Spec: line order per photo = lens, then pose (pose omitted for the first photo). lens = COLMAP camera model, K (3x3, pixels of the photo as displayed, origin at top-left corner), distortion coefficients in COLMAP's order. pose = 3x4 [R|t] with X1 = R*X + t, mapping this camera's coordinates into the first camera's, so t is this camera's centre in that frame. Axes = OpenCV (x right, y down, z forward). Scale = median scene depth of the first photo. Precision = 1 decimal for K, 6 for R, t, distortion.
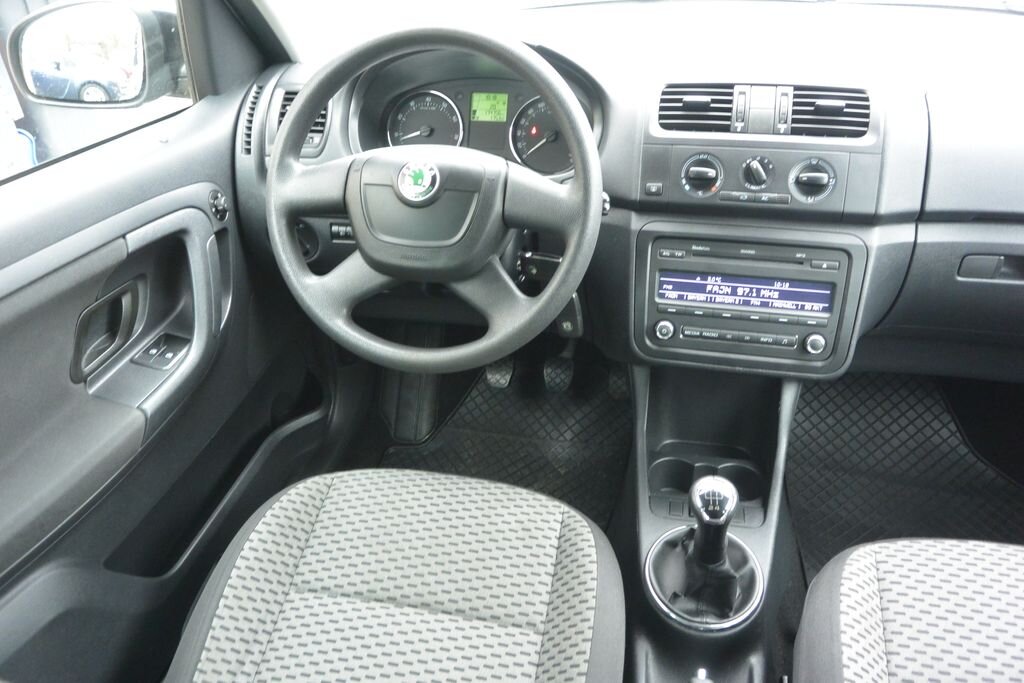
lens RADIAL K [[777.8, 0, 510.7], [0, 777.8, 340.7], [0, 0, 1]] dist [0.001411, 0.005867]
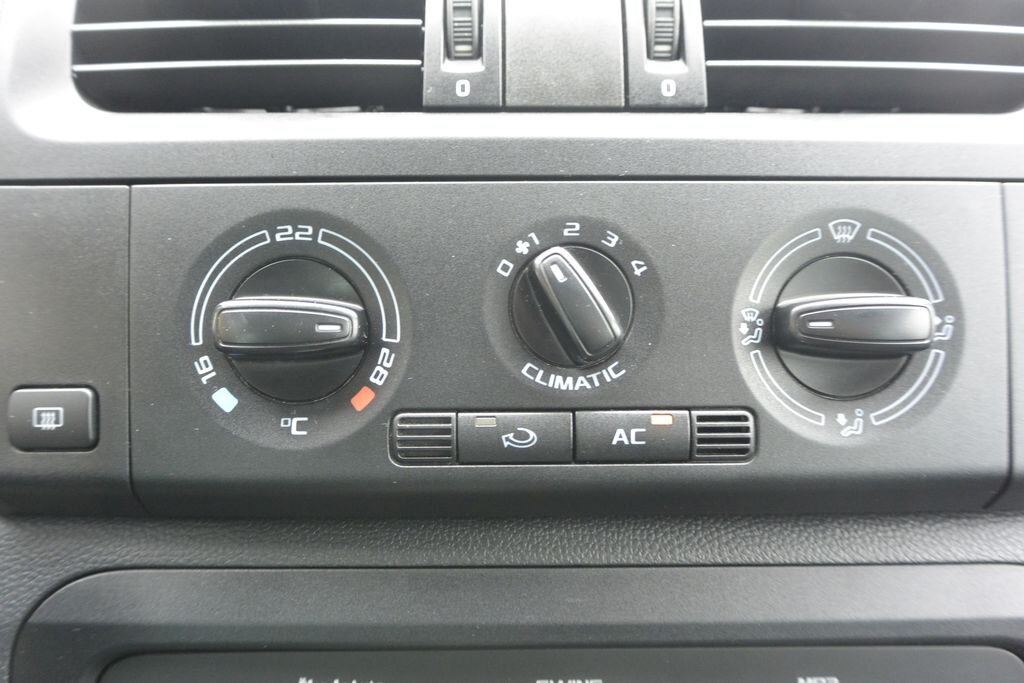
lens RADIAL K [[809.0, 0, 509.3], [0, 809.0, 340.7], [0, 0, 1]] dist [0.001598, -0.000138]
pose [[0.969061, -0.082690, 0.232560, 0.247211], [0.100435, 0.992785, -0.065509, -0.190120], [-0.225465, 0.086839, 0.970373, 0.788463]]
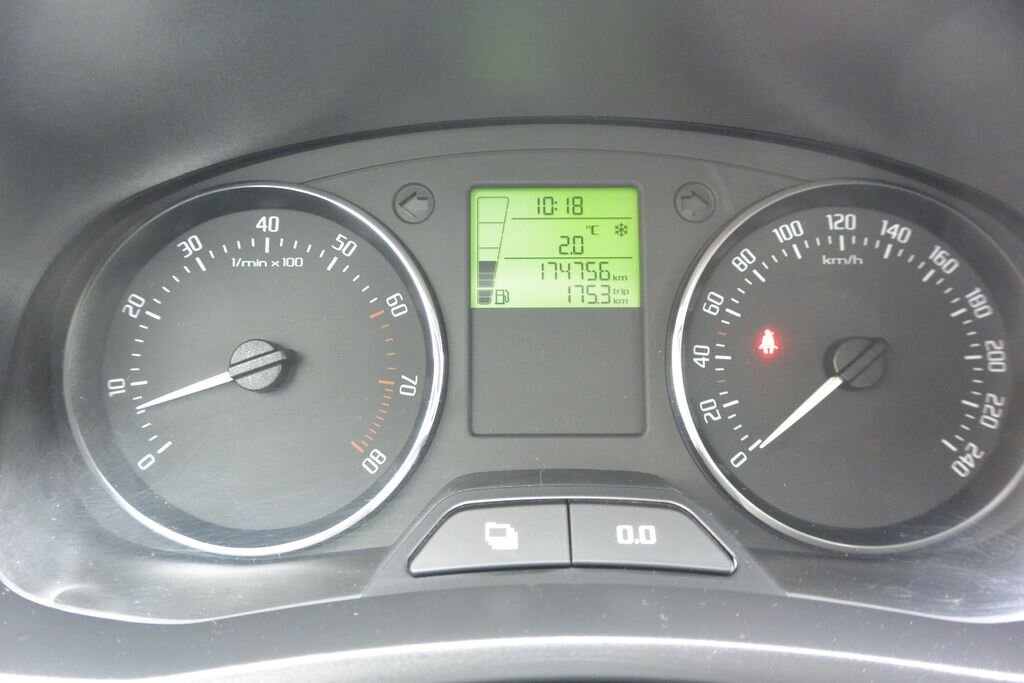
lens RADIAL K [[777.8, 0, 510.3], [0, 777.8, 342.3], [0, 0, 1]] dist [0.001411, 0.005867]
pose [[0.976135, -0.053386, 0.210498, -0.104374], [0.094758, 0.976875, -0.191665, -0.274623], [-0.195398, 0.207038, 0.958621, 0.939395]]
